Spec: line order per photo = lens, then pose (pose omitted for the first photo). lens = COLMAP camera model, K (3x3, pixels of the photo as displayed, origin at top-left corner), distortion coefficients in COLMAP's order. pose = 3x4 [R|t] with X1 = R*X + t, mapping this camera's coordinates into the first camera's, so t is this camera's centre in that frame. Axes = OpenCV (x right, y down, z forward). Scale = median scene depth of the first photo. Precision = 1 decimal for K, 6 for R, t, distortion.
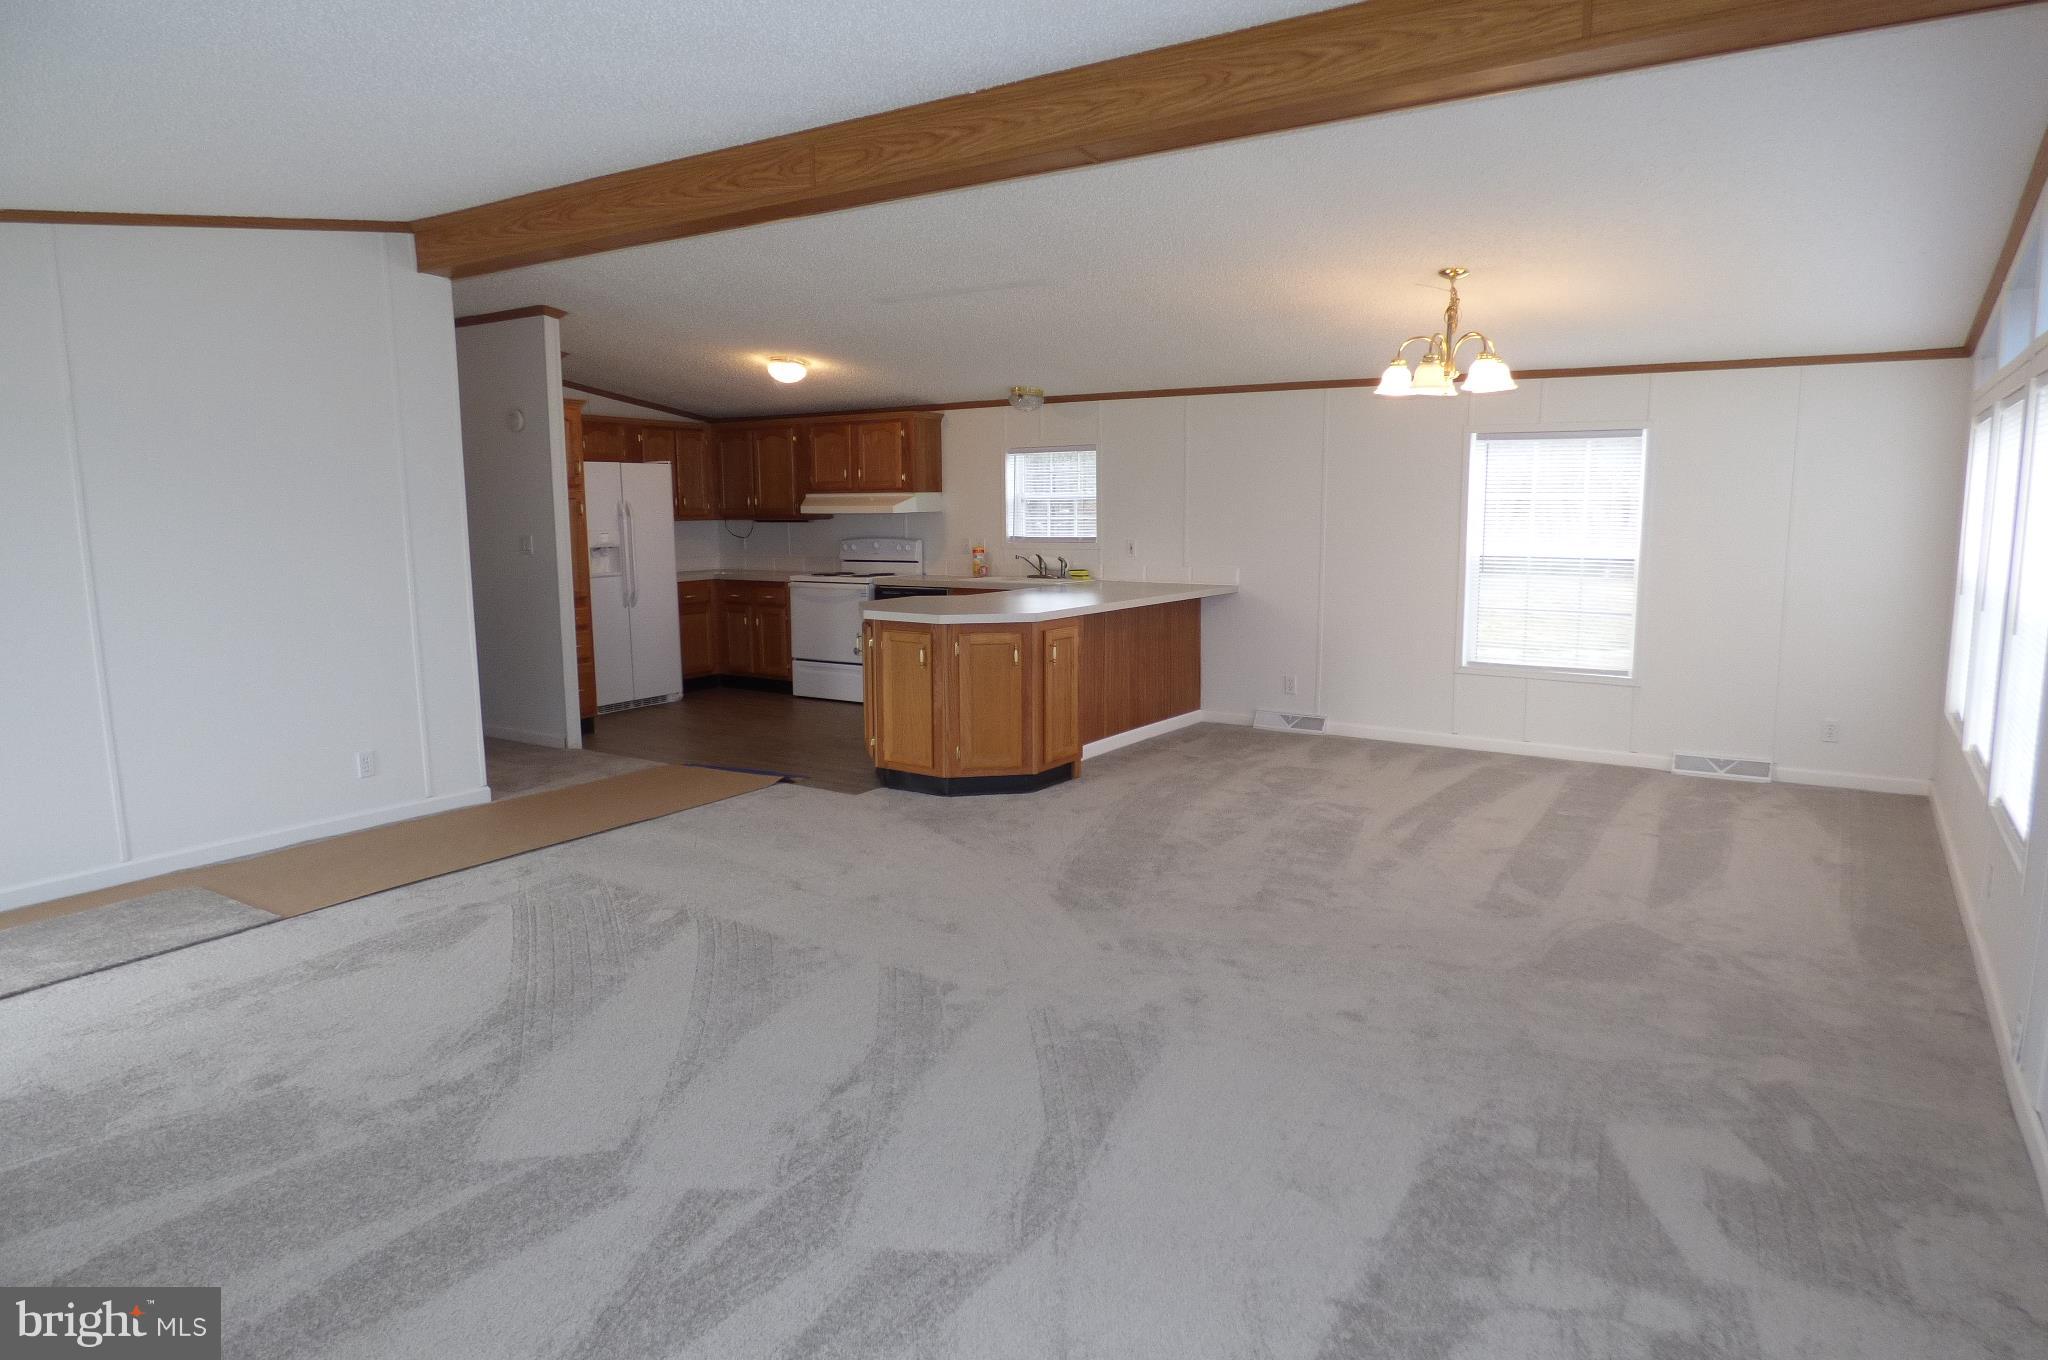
lens RADIAL K [[1233.8, 0, 1015.6], [0, 1233.8, 677.4], [0, 0, 1]] dist [0.000830, 0.000778]
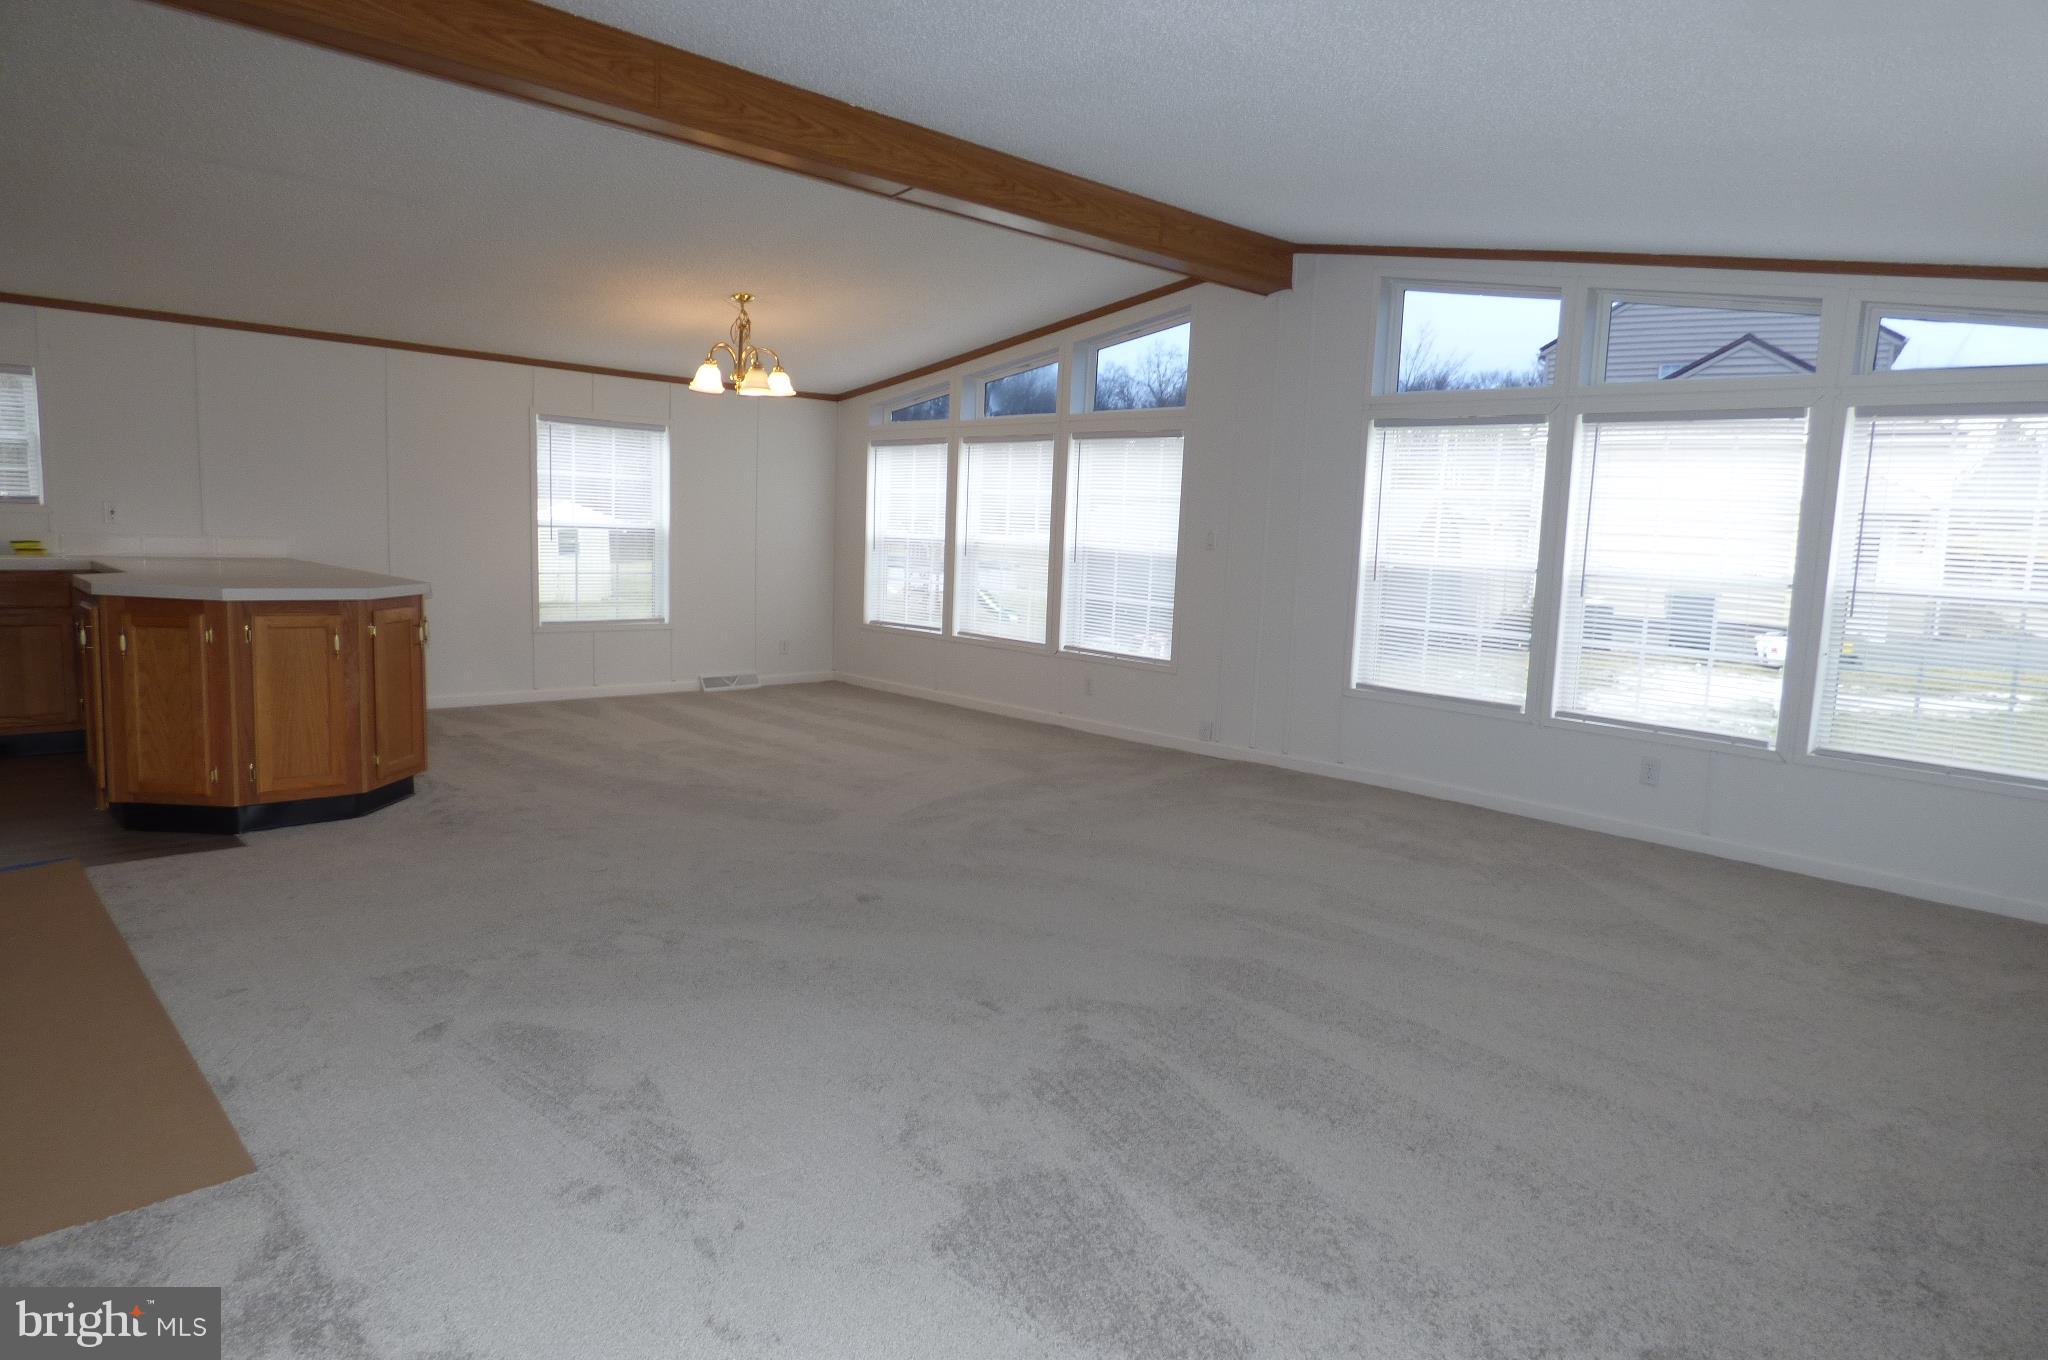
lens RADIAL K [[1233.8, 0, 1015.6], [0, 1233.8, 677.4], [0, 0, 1]] dist [0.000830, 0.000778]
pose [[0.221134, -0.105663, 0.969503, -0.796914], [0.095125, 0.991710, 0.086386, -0.023759], [-0.970593, 0.073121, 0.229352, 0.433301]]
